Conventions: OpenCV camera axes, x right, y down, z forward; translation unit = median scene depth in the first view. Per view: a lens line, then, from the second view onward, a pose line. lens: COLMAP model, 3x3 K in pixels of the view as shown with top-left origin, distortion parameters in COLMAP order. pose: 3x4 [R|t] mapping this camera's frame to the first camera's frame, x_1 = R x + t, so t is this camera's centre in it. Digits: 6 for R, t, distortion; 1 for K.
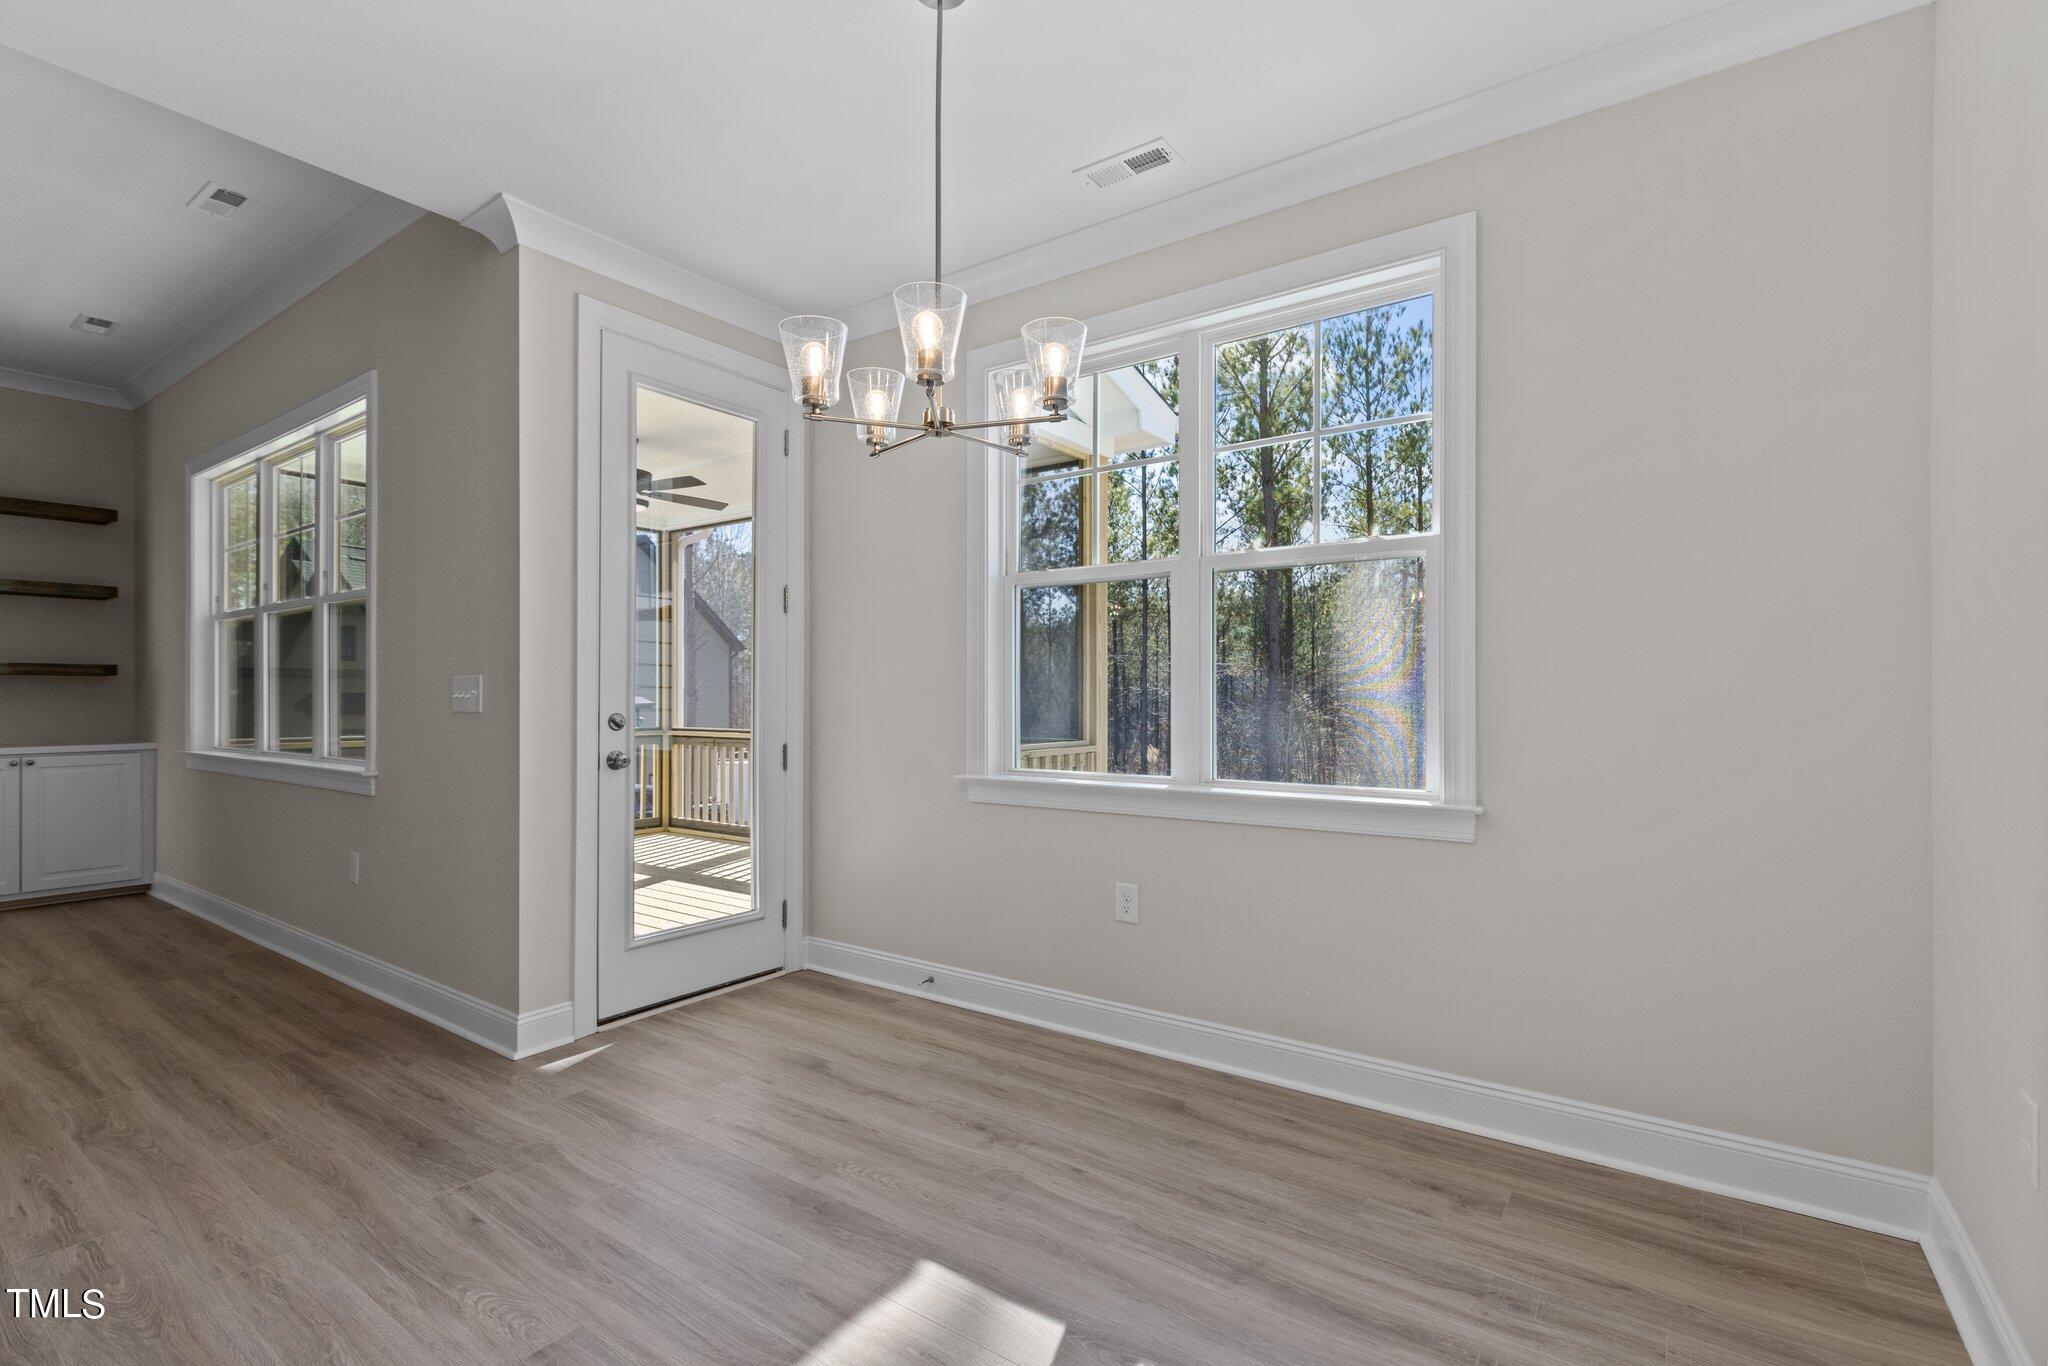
lens RADIAL K [[925.8, 0, 1020.4], [0, 925.8, 692.0], [0, 0, 1]] dist [0.010733, -0.002486]
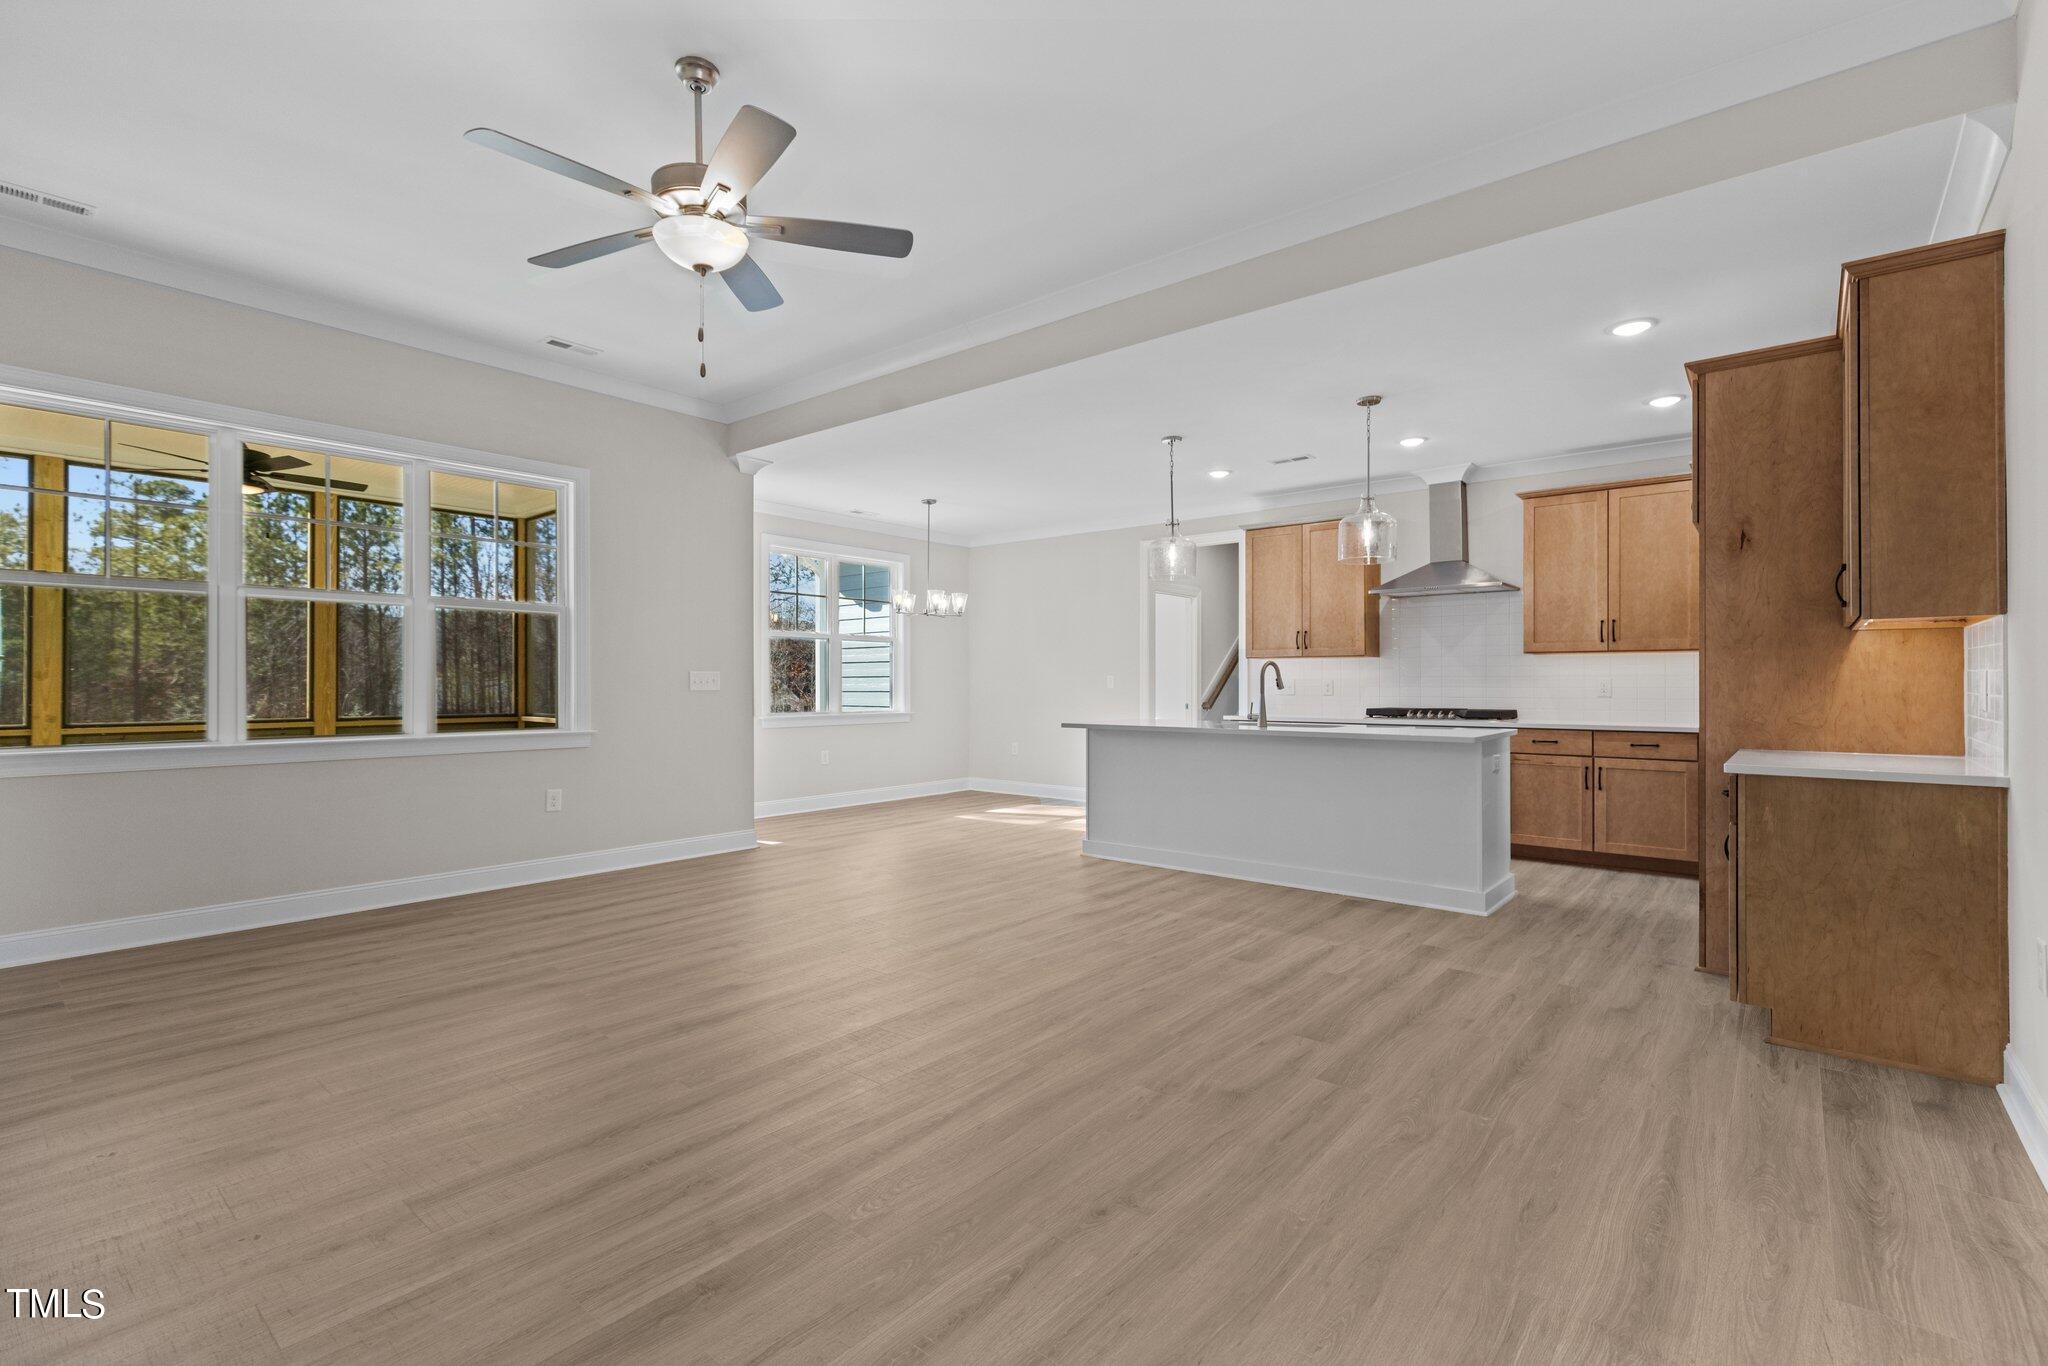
lens RADIAL K [[925.8, 0, 1020.4], [0, 925.8, 678.9], [0, 0, 1]] dist [0.010733, -0.002486]
pose [[0.079390, 0.006949, 0.996819, -2.598597], [-0.006475, 0.999958, -0.006456, 0.005991], [-0.996823, -0.005942, 0.079431, 0.200880]]
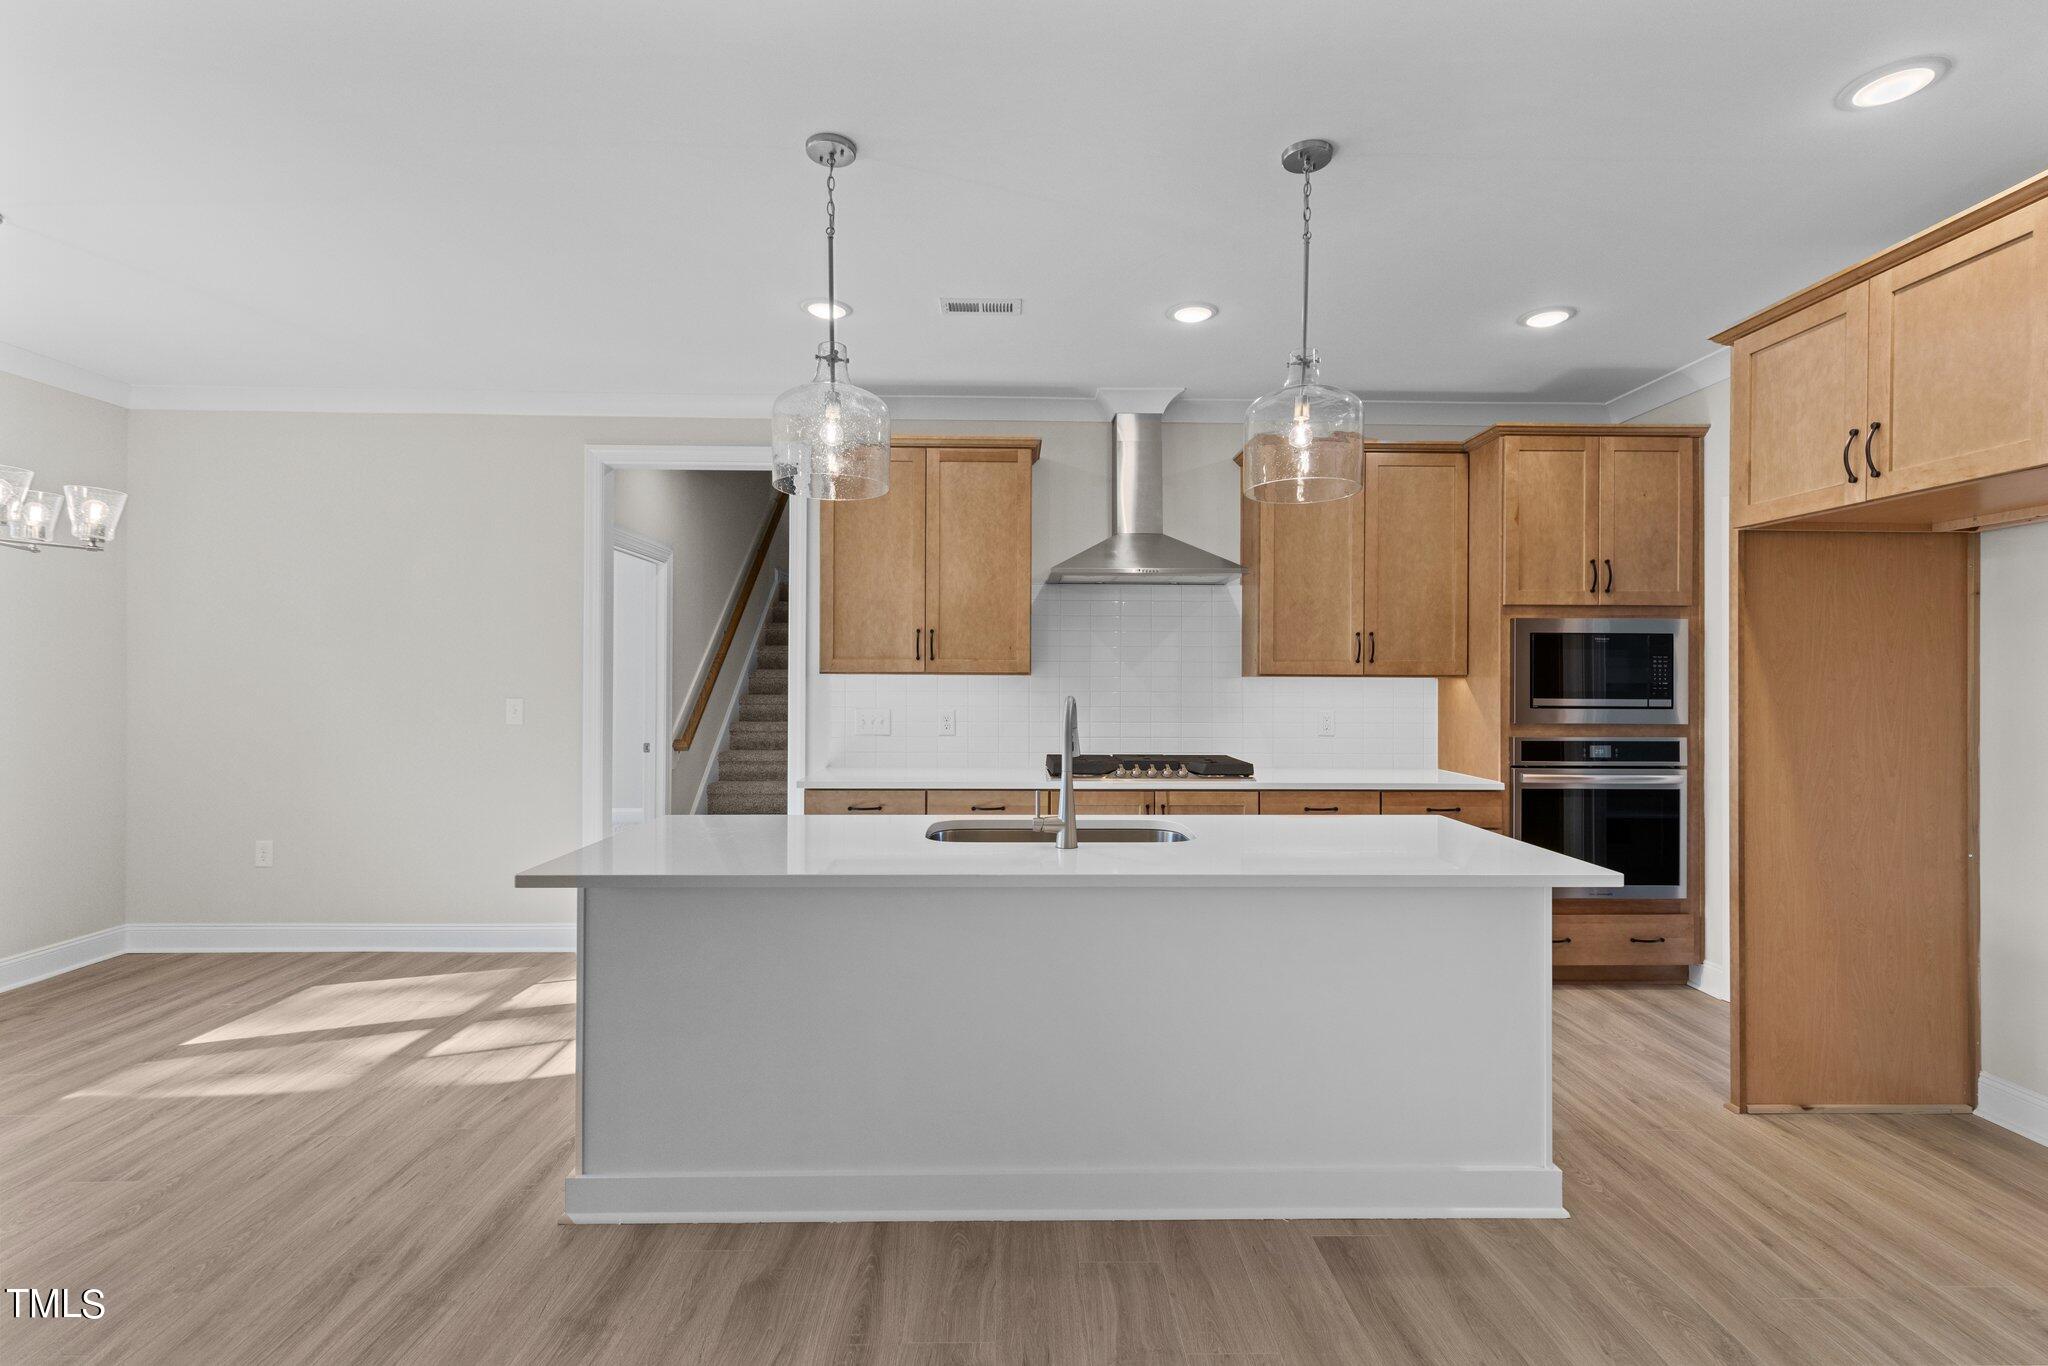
lens RADIAL K [[925.8, 0, 1026.6], [0, 925.8, 679.2], [0, 0, 1]] dist [0.010733, -0.002486]
pose [[-0.594114, 0.001131, 0.804380, -1.385762], [-0.007640, 0.999946, -0.007048, -0.052829], [-0.804345, -0.010333, -0.594073, 0.373938]]
